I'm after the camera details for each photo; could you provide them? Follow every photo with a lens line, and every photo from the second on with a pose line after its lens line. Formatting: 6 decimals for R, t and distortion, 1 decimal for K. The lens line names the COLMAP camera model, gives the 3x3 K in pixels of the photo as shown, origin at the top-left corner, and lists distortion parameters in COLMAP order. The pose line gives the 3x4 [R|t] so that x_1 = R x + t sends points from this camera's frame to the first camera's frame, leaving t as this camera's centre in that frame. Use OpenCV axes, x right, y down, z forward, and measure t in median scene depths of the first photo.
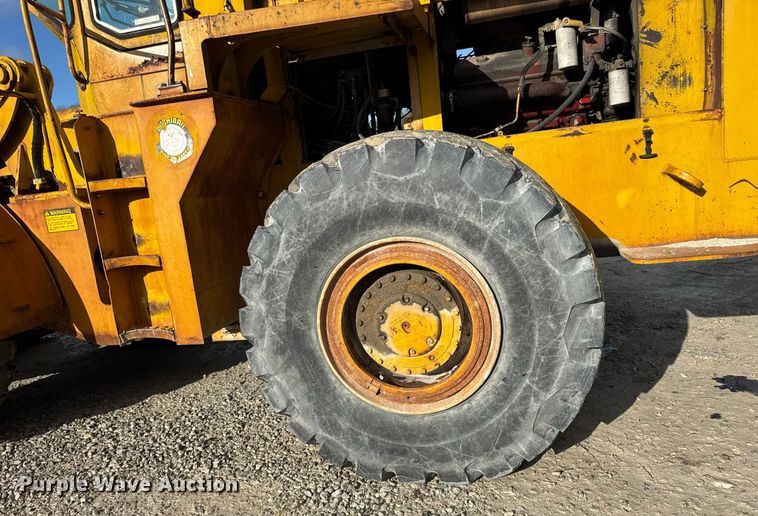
lens RADIAL K [[483.7, 0, 379.0], [0, 483.7, 260.7], [0, 0, 1]] dist [0.027198, -0.001662]
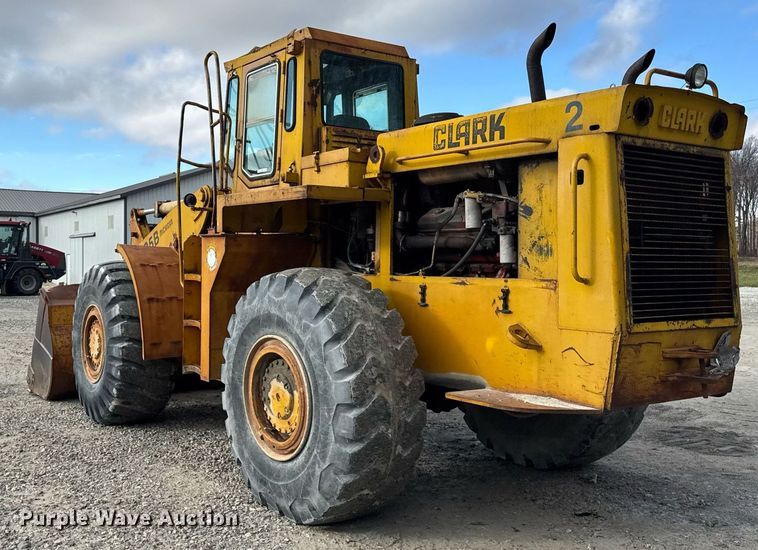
lens RADIAL K [[717.7, 0, 378.9], [0, 717.7, 266.2], [0, 0, 1]] dist [0.047786, -0.005104]
pose [[0.765178, 0.121353, -0.632278, 1.586252], [-0.204515, 0.977024, -0.059983, -0.180824], [0.610471, 0.175208, 0.772416, -0.573959]]
